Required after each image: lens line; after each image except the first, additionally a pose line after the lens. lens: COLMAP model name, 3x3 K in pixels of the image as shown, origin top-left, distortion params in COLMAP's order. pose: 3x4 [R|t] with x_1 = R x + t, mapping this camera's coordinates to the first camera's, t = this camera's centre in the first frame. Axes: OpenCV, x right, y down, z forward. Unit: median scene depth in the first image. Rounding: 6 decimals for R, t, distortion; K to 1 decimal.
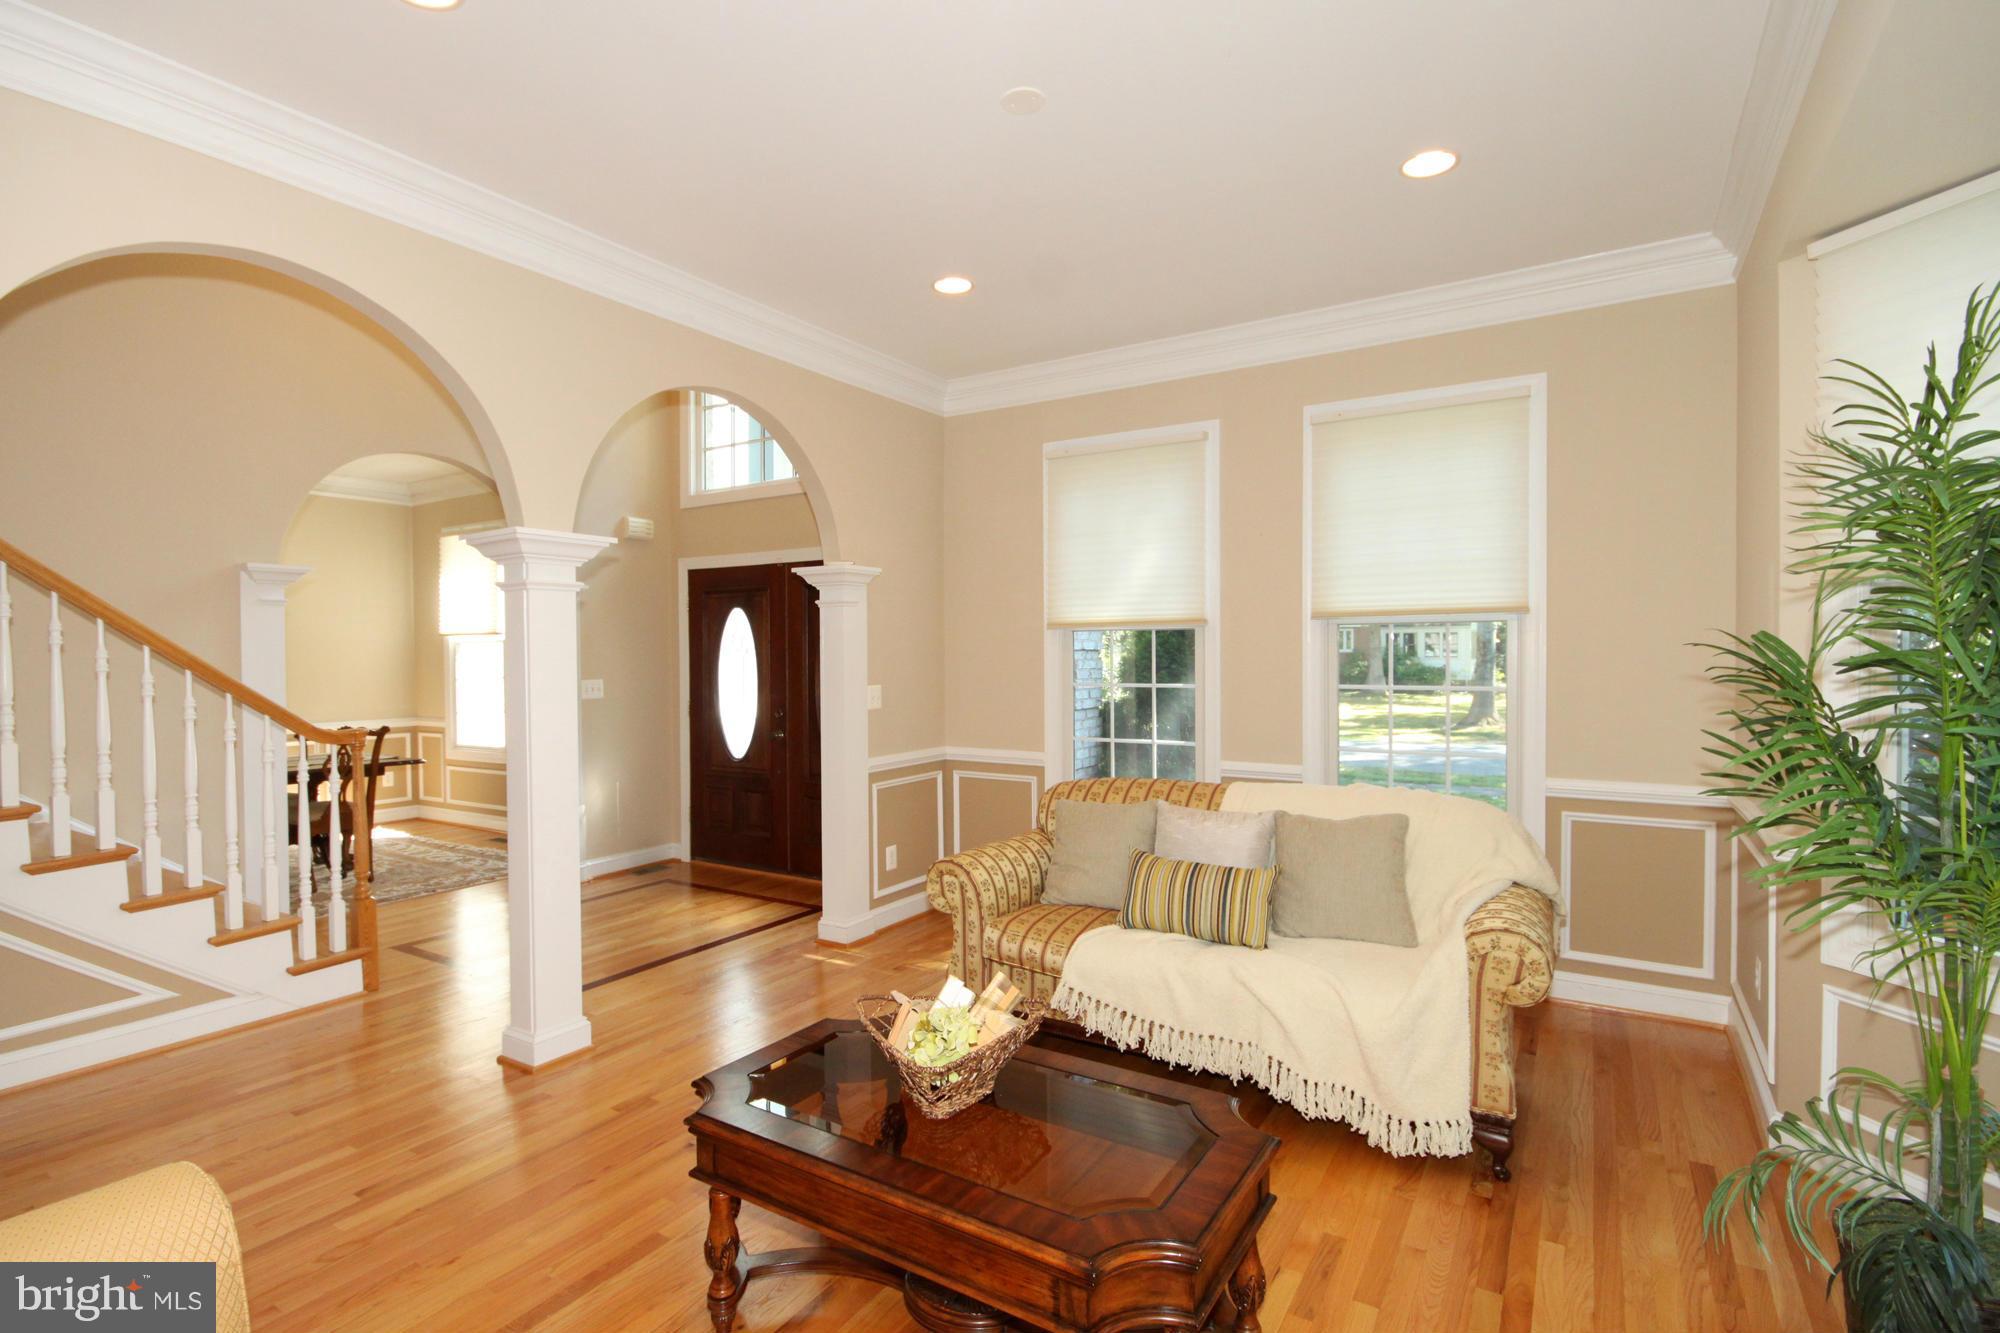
lens RADIAL K [[957.7, 0, 995.7], [0, 957.7, 654.2], [0, 0, 1]] dist [-0.018967, -0.000758]
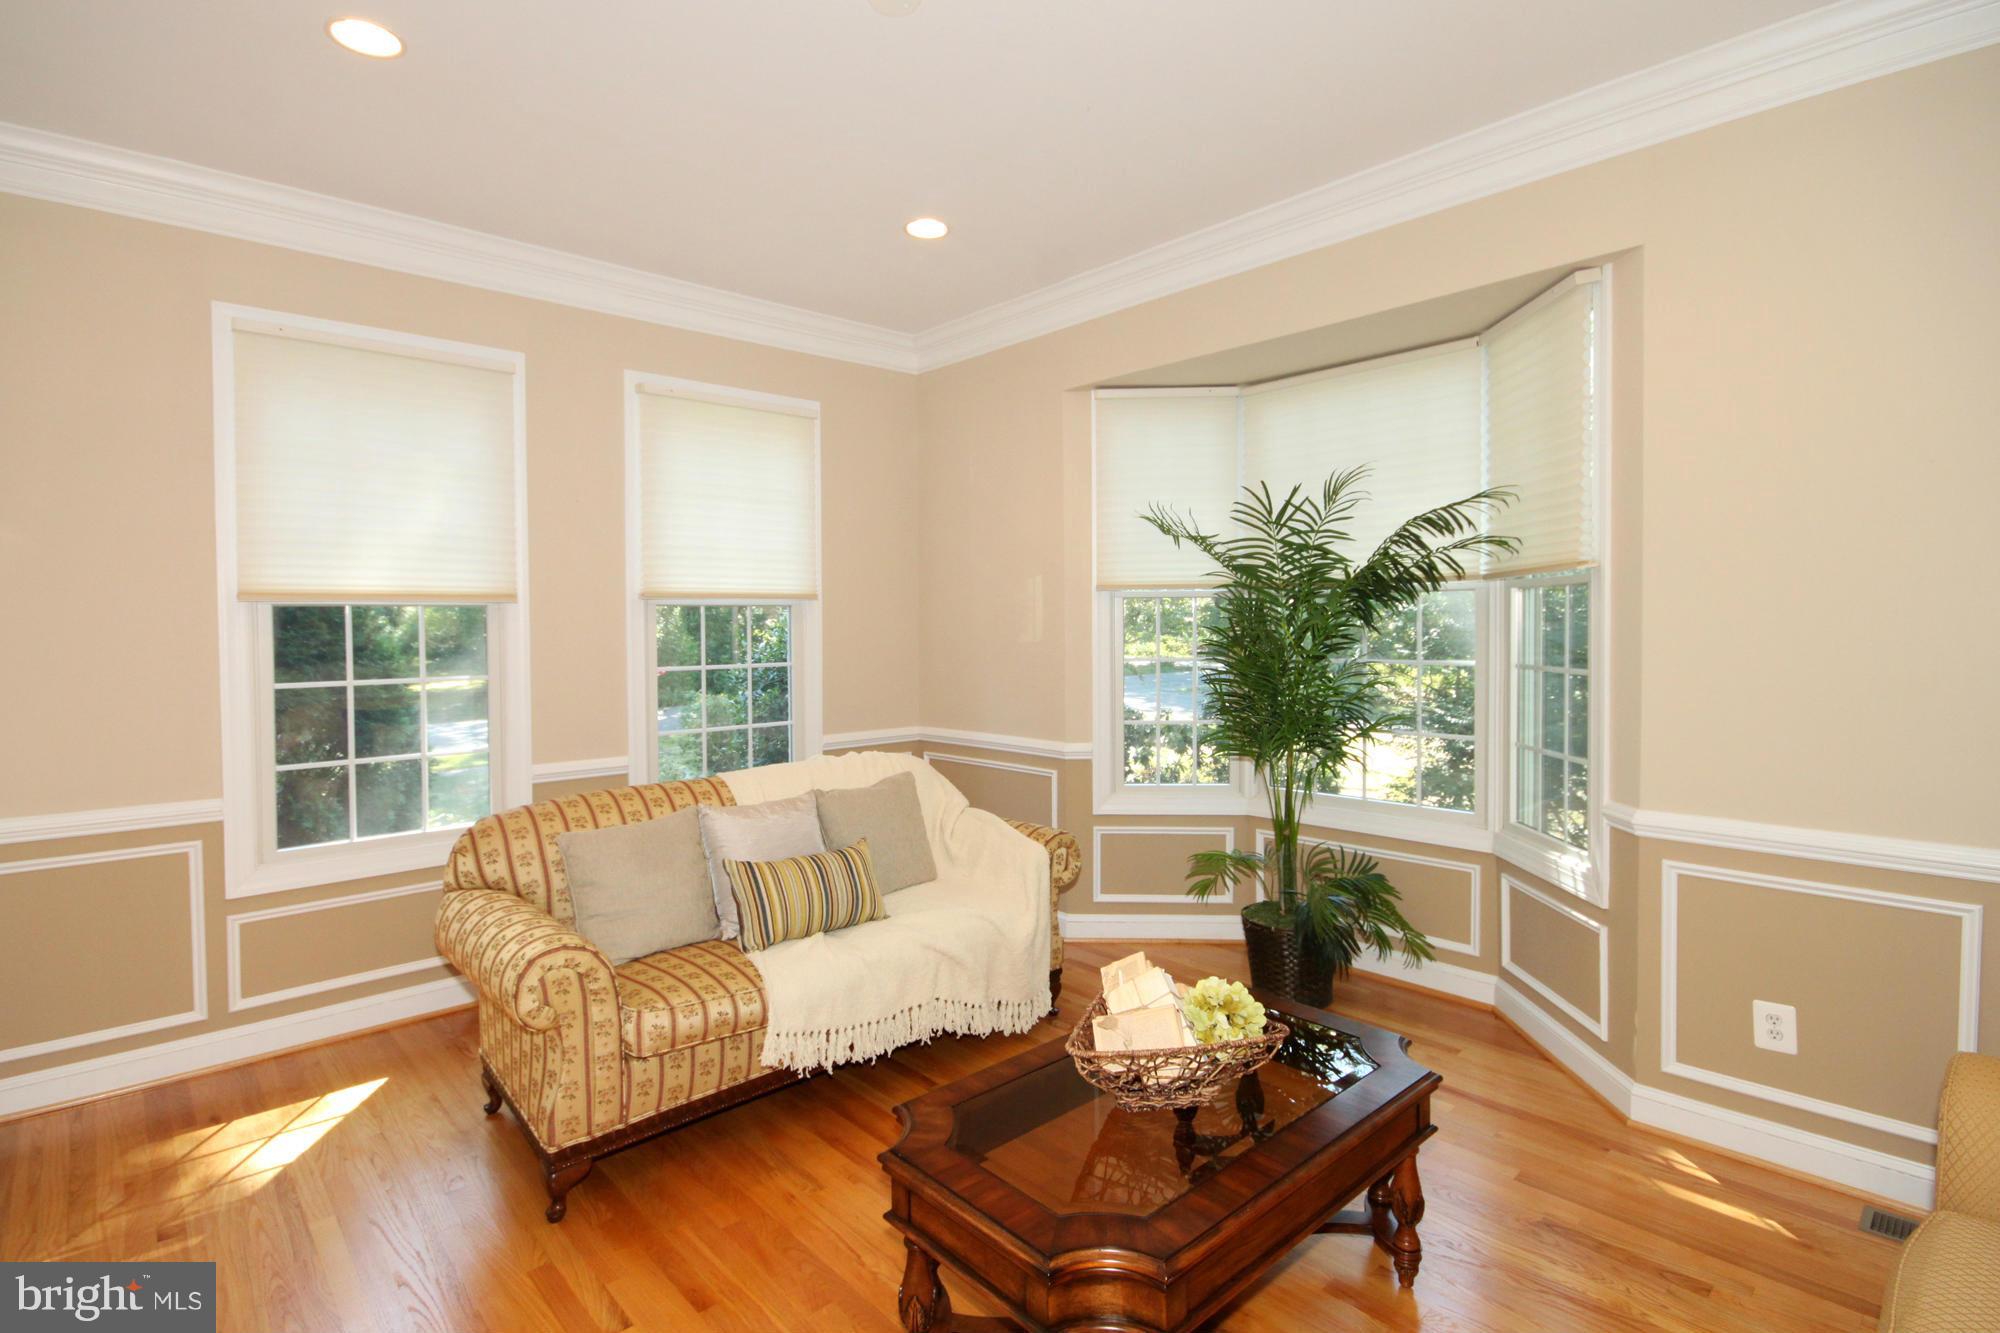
lens RADIAL K [[974.5, 0, 994.7], [0, 974.5, 611.1], [0, 0, 1]] dist [-0.000193, -0.000196]
pose [[0.273212, 0.011021, 0.961891, -0.636155], [0.006977, 0.999885, -0.013438, -0.011571], [-0.961929, 0.010382, 0.273104, 0.514830]]
